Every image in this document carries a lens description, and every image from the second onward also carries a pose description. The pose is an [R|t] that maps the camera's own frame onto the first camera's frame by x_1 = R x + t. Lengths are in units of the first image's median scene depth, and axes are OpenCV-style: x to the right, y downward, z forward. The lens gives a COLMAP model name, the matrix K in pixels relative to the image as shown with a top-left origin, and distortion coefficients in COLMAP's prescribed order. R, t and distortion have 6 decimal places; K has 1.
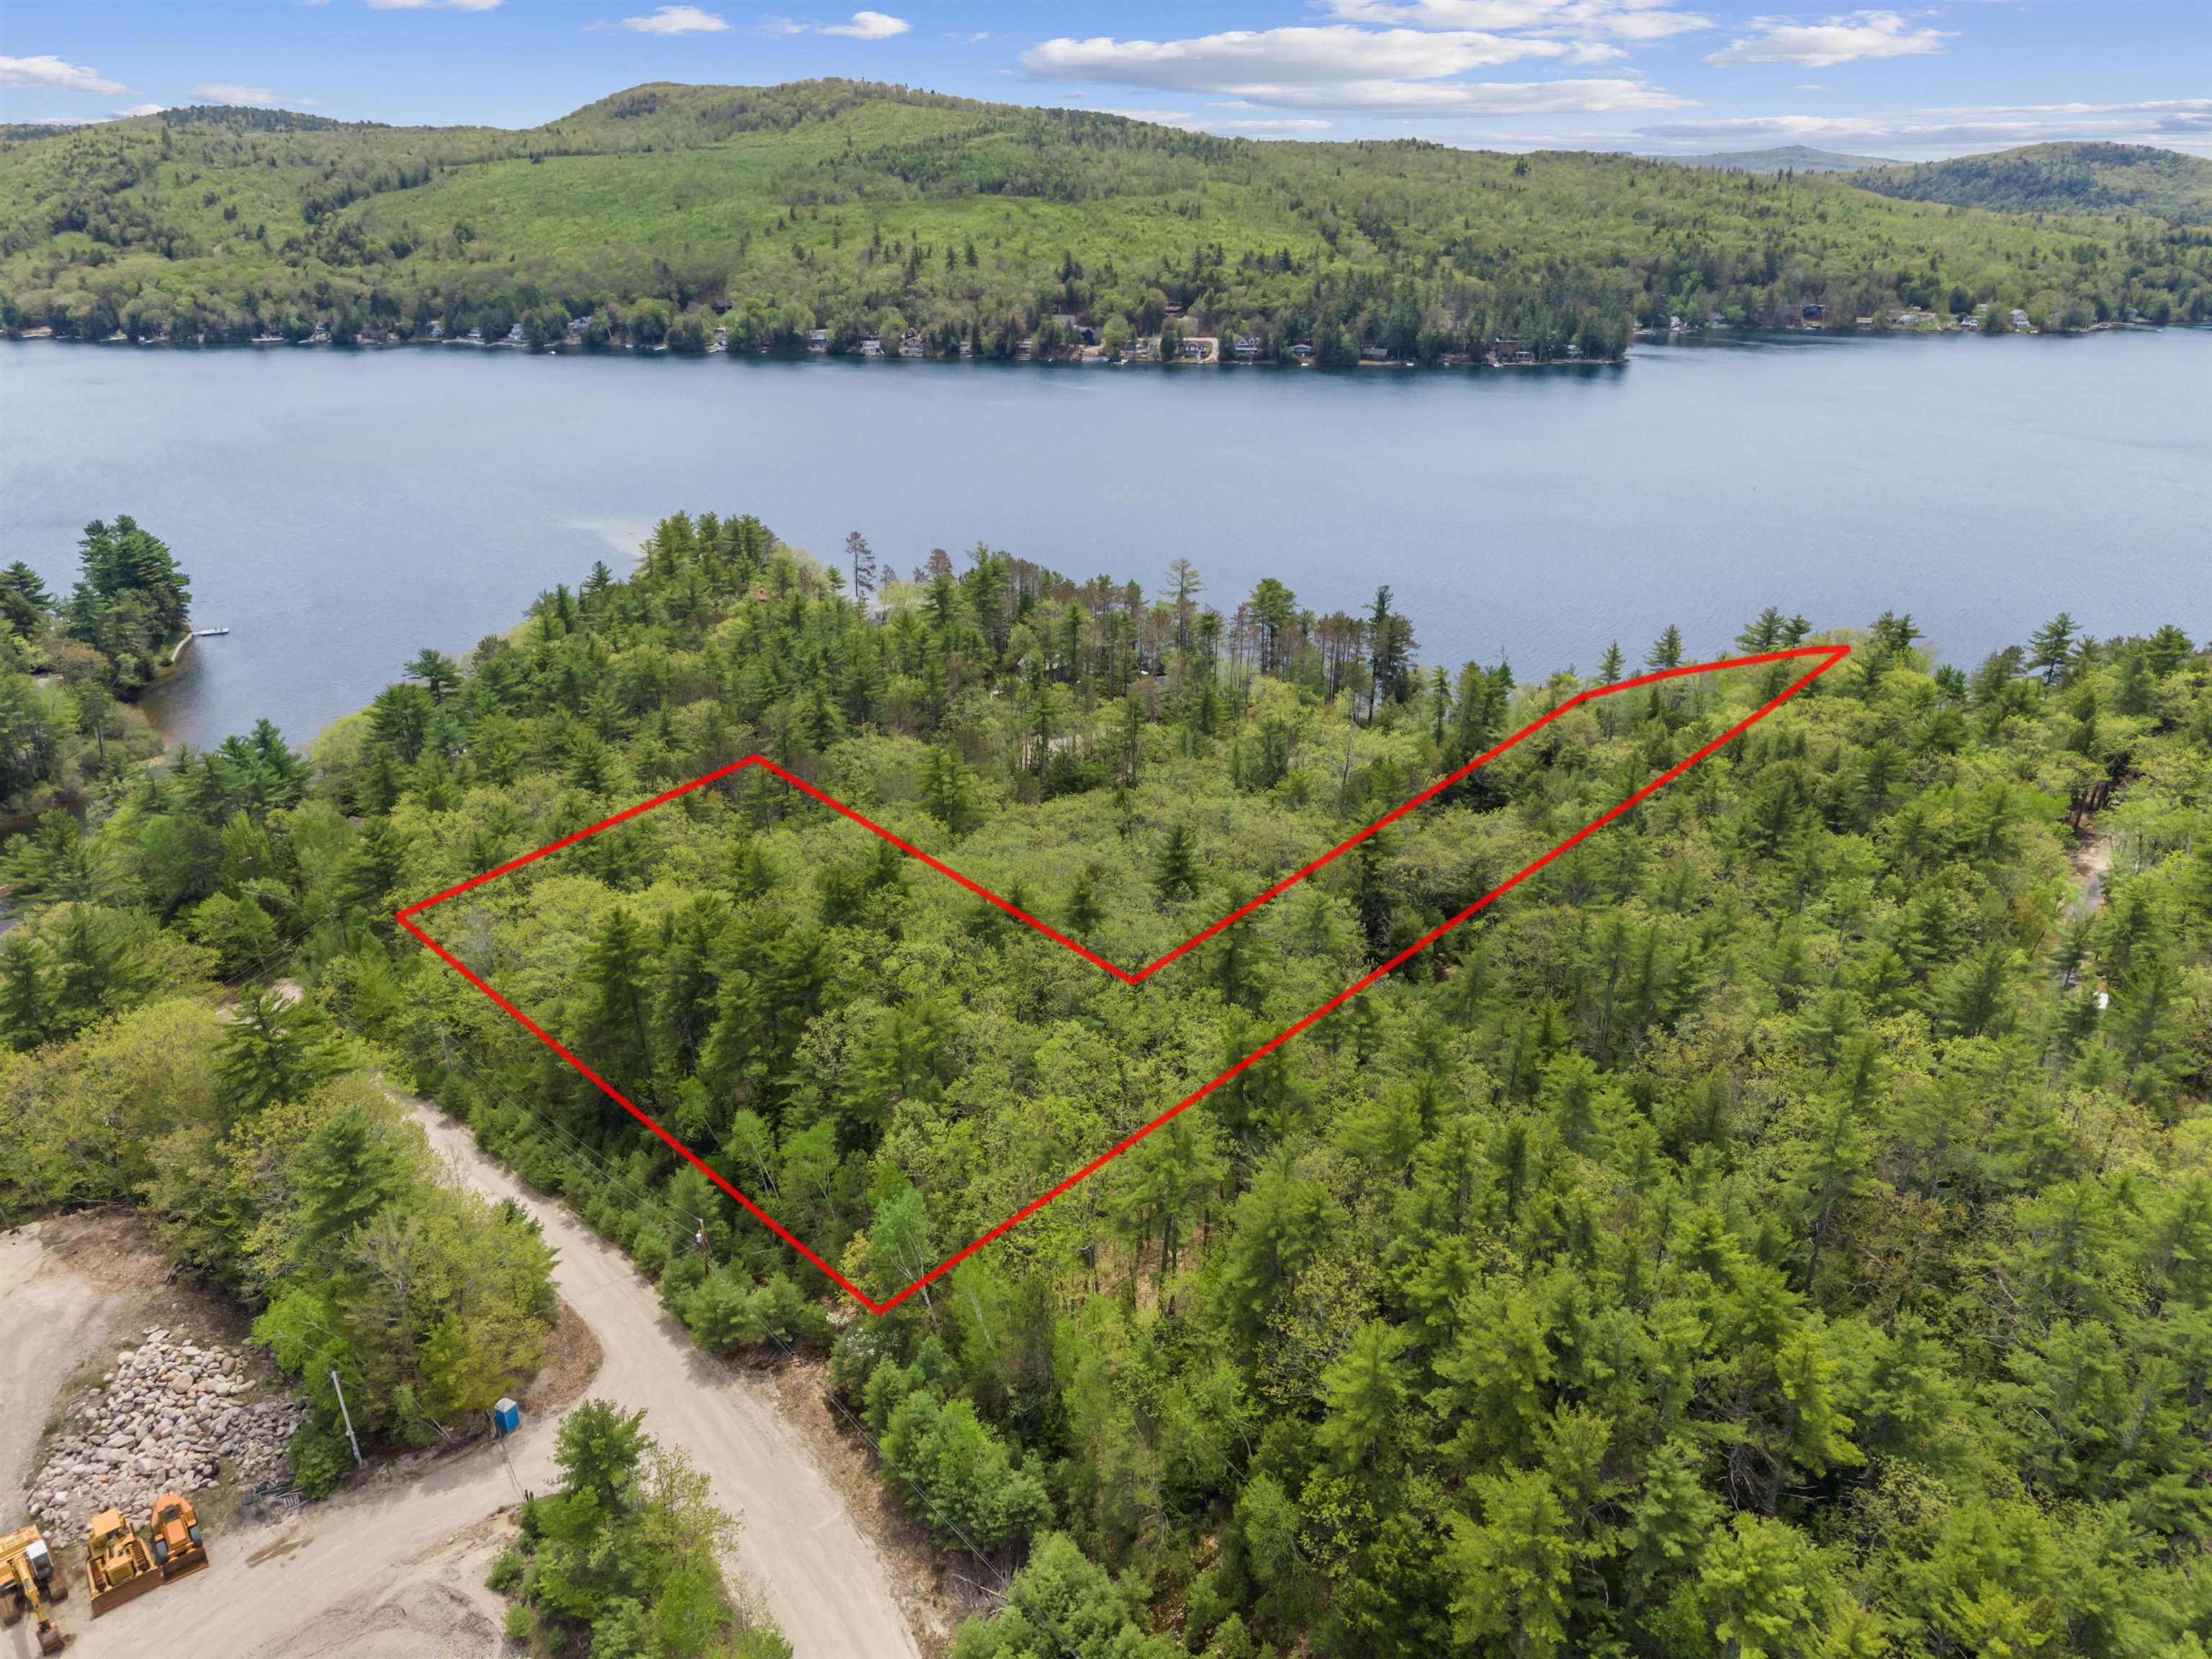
lens RADIAL K [[1480.1, 0, 1103.5], [0, 1480.1, 835.1], [0, 0, 1]] dist [0.008870, -0.004374]
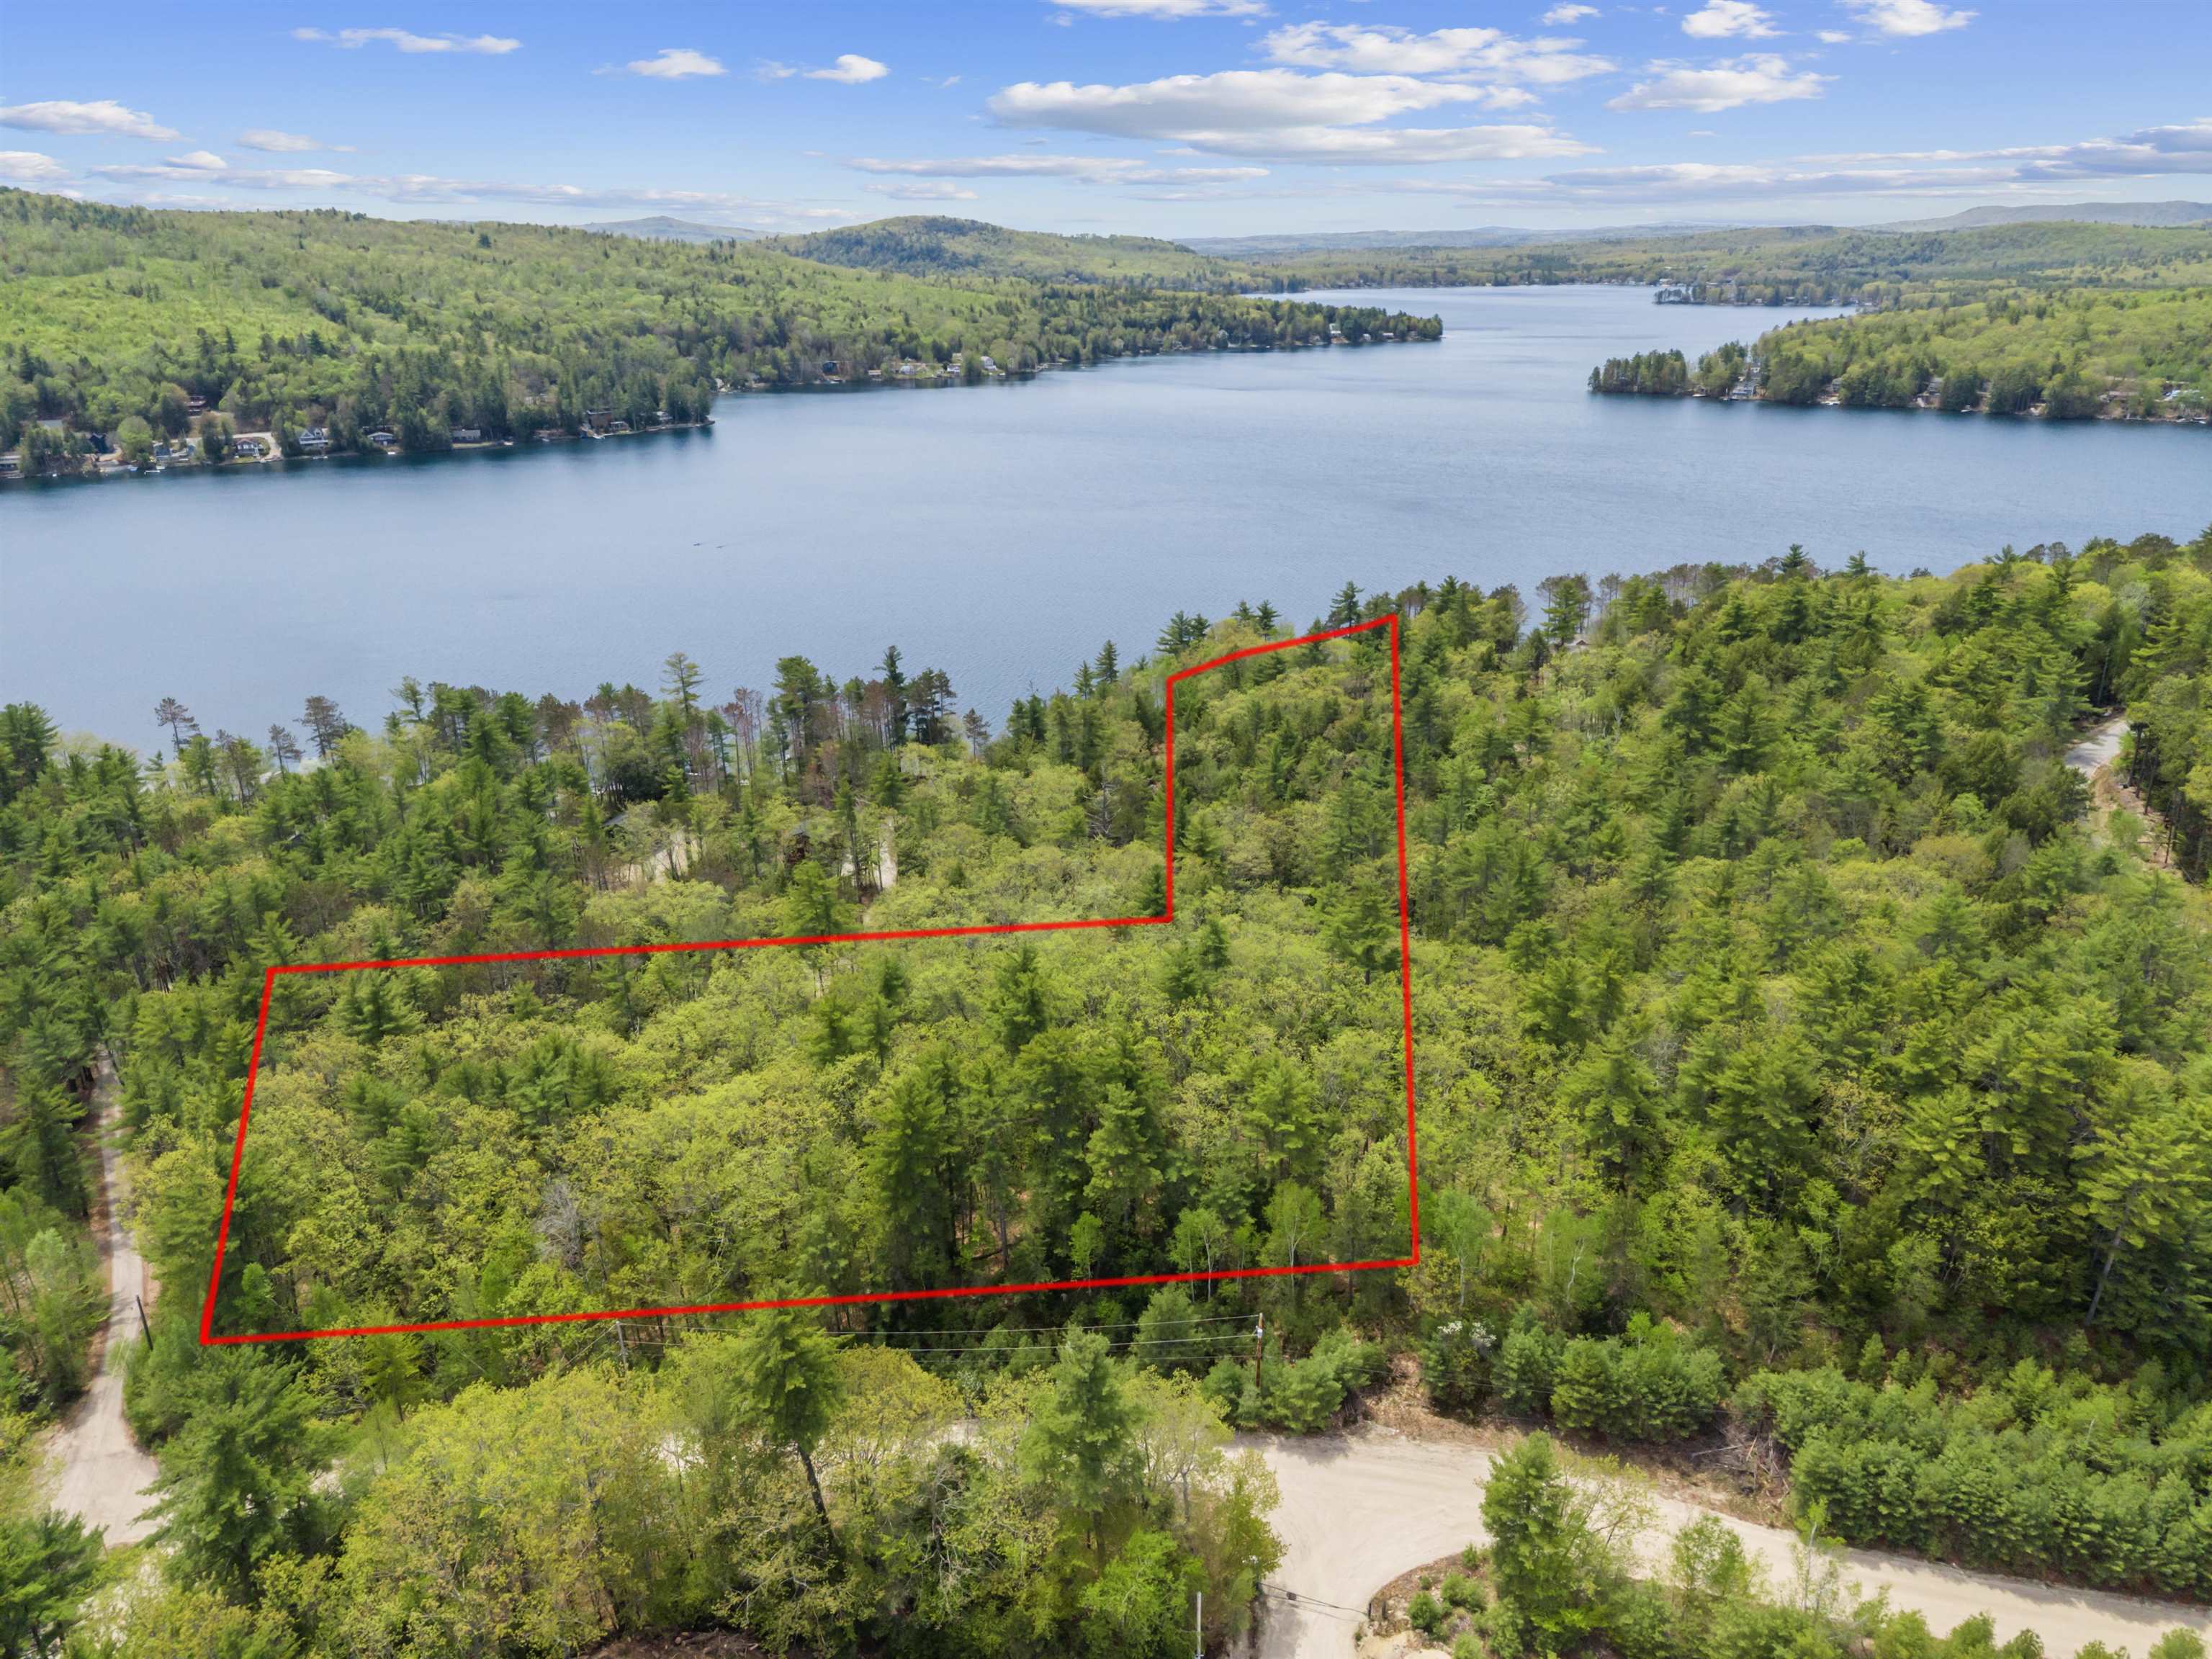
lens RADIAL K [[1480.1, 0, 1103.5], [0, 1480.1, 835.1], [0, 0, 1]] dist [0.008870, -0.004374]
pose [[0.778385, -0.239245, 0.580413, -0.091271], [0.261557, 0.964062, 0.046612, -0.013675], [-0.570706, 0.115529, 0.812987, 0.022400]]
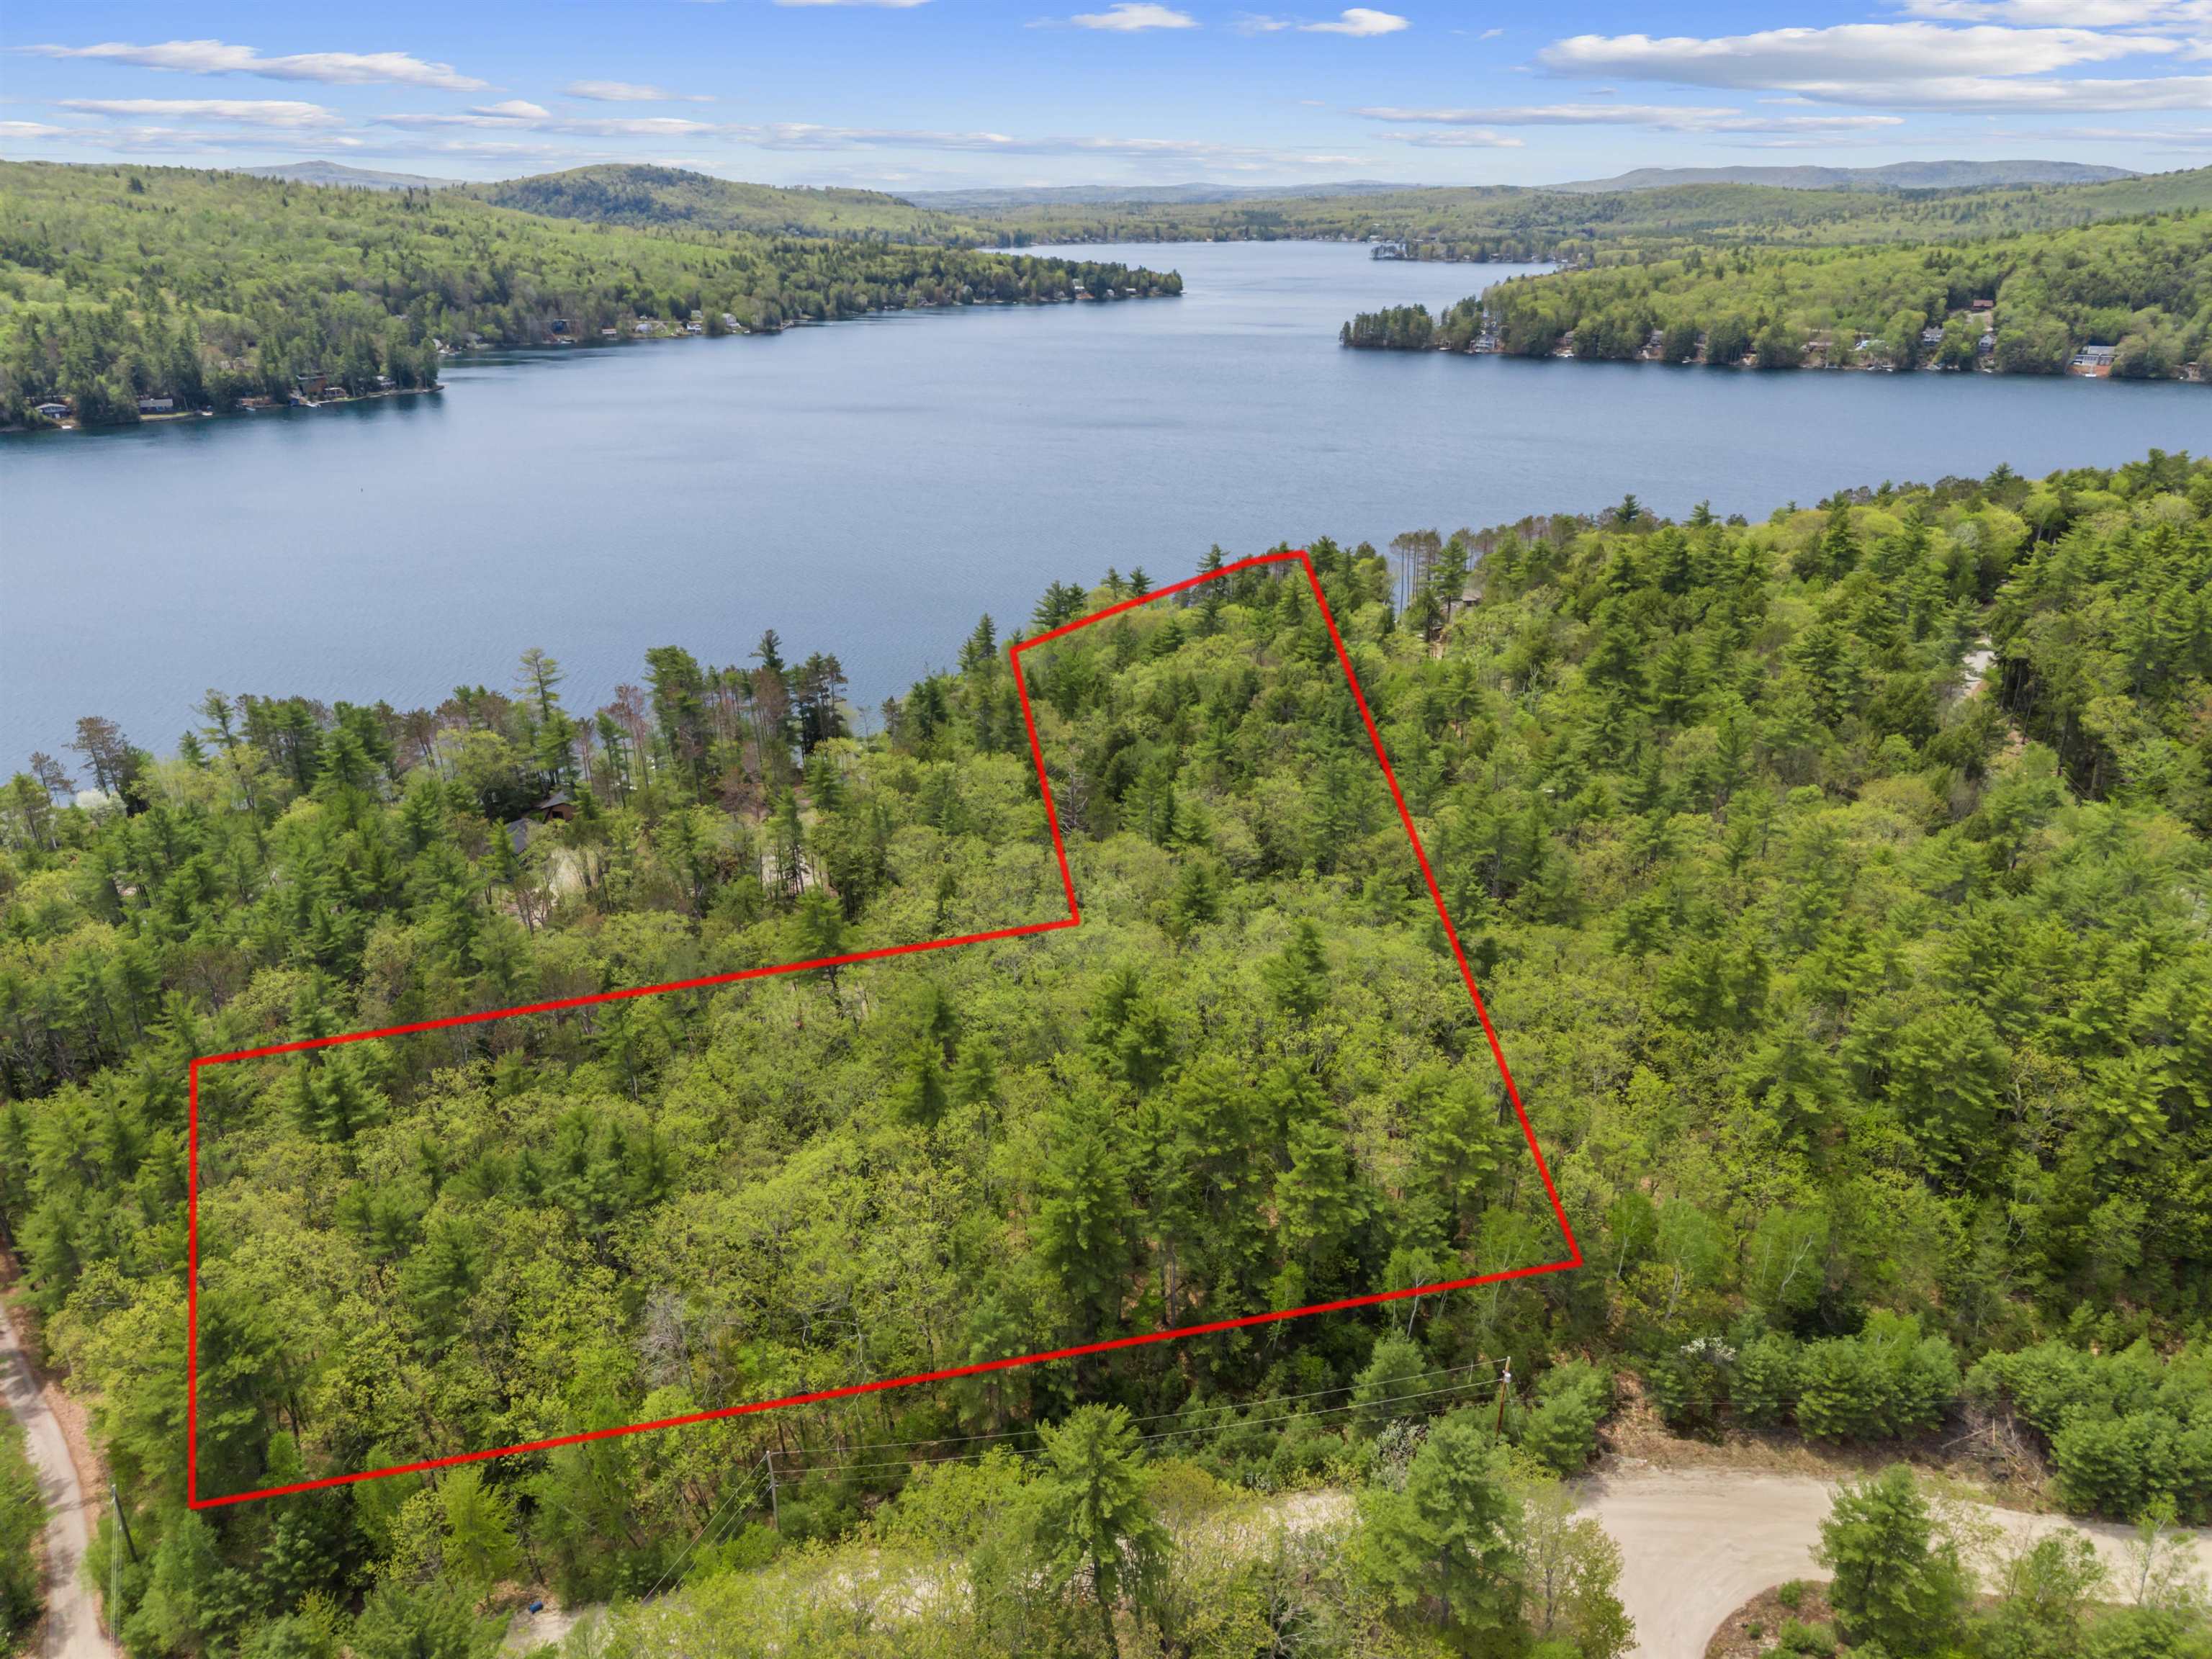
lens RADIAL K [[1480.1, 0, 1103.5], [0, 1480.1, 835.1], [0, 0, 1]] dist [0.008870, -0.004374]
pose [[0.651622, -0.300922, 0.696301, -0.104621], [0.306859, 0.944054, 0.120826, -0.025534], [-0.693705, 0.134934, 0.707507, 0.050780]]
